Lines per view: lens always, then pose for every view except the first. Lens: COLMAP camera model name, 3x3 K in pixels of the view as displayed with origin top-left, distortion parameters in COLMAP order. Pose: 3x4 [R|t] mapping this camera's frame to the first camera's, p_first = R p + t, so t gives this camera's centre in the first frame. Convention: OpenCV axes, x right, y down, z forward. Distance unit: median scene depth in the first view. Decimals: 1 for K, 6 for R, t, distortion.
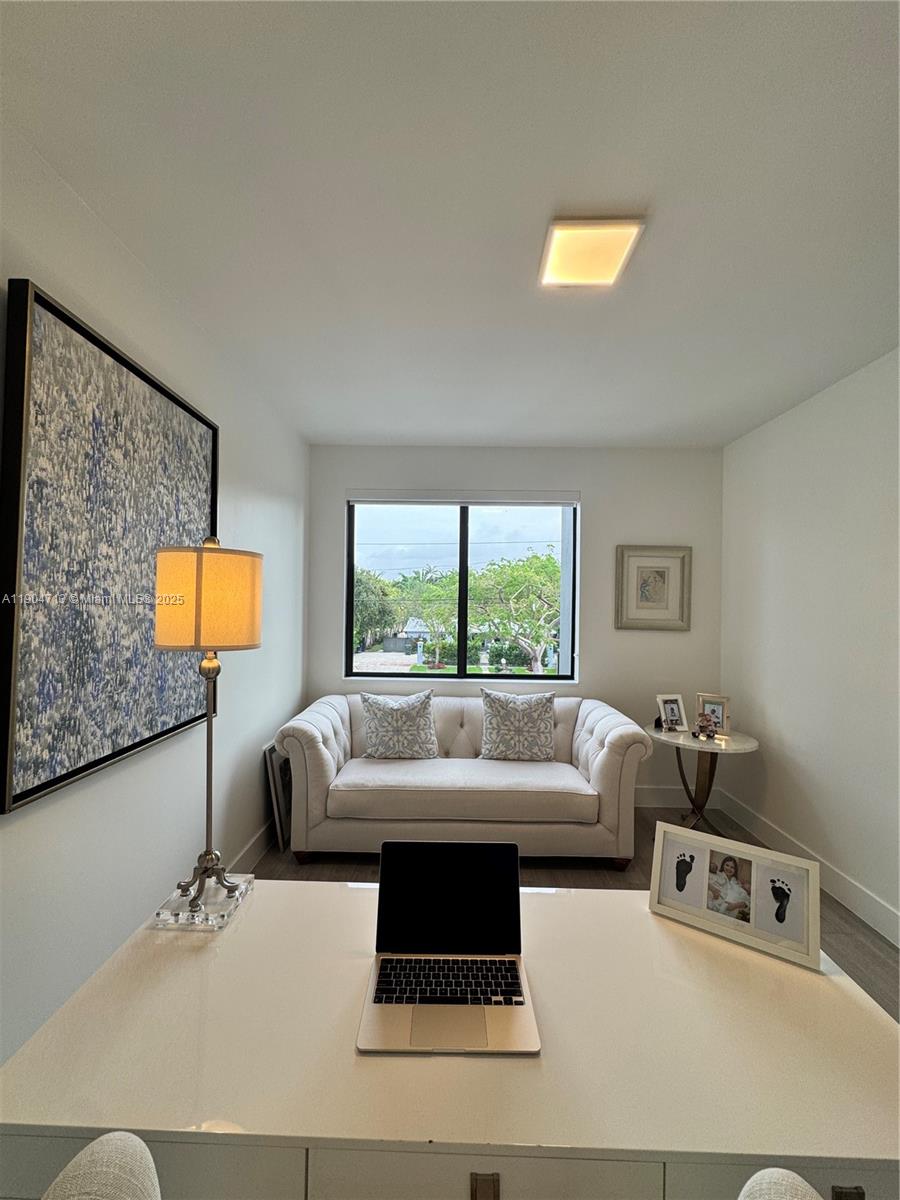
lens RADIAL K [[481.0, 0, 447.7], [0, 481.0, 599.5], [0, 0, 1]] dist [-0.002477, 0.000130]
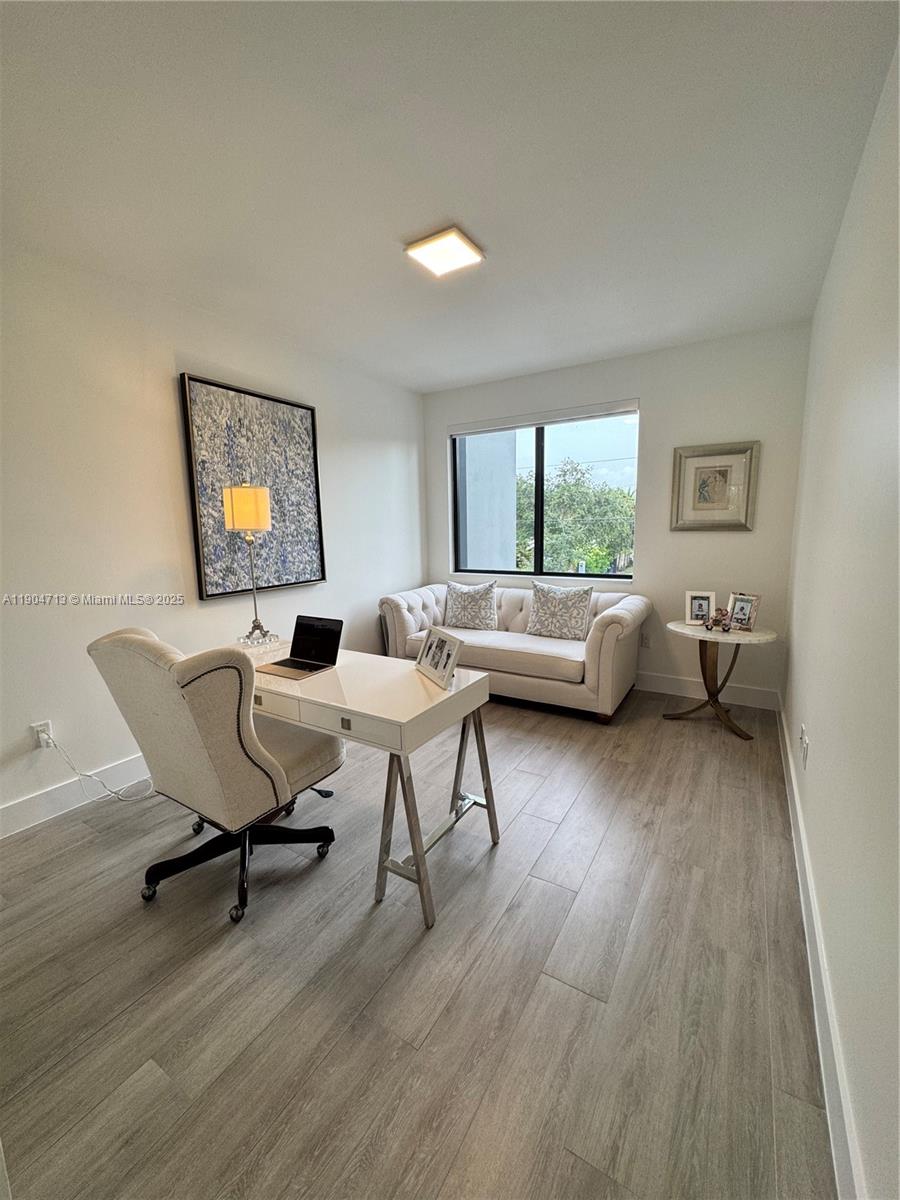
lens RADIAL K [[481.0, 0, 448.6], [0, 481.0, 601.3], [0, 0, 1]] dist [-0.002477, 0.000130]
pose [[0.859585, 0.049153, -0.508623, 0.897869], [0.034195, 0.987599, 0.153231, 0.068188], [0.509847, -0.149107, 0.847244, -0.295126]]
